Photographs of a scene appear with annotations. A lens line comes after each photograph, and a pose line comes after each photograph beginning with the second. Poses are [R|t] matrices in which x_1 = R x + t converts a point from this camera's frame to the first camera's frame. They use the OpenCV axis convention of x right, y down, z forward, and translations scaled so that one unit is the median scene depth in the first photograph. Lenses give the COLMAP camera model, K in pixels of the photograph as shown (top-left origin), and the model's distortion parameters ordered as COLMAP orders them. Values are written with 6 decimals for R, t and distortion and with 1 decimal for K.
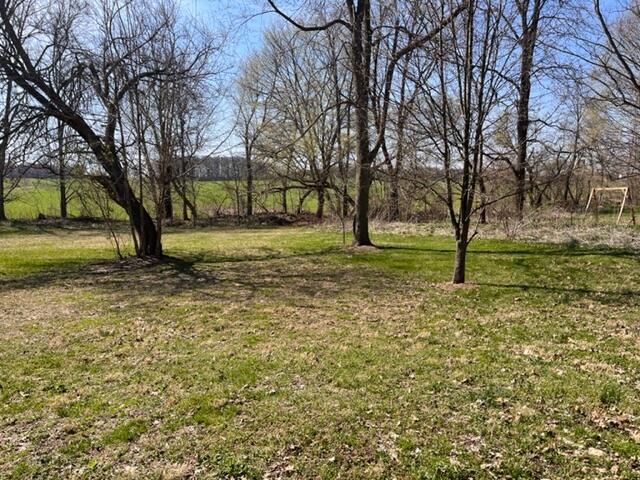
lens RADIAL K [[495.4, 0, 319.5], [0, 495.4, 238.2], [0, 0, 1]] dist [0.013483, -0.001727]
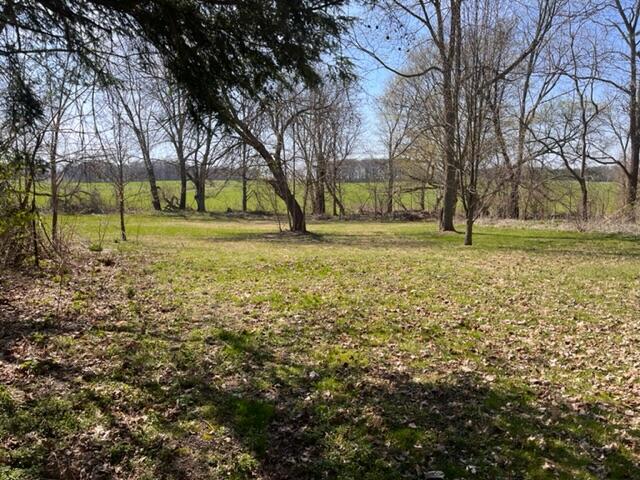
lens RADIAL K [[495.4, 0, 320.5], [0, 495.4, 240.1], [0, 0, 1]] dist [0.013483, -0.001727]
pose [[0.950787, 0.036870, -0.307645, 0.082264], [-0.036897, 0.999303, 0.005732, 0.021125], [0.307642, 0.005901, 0.951484, -0.185503]]
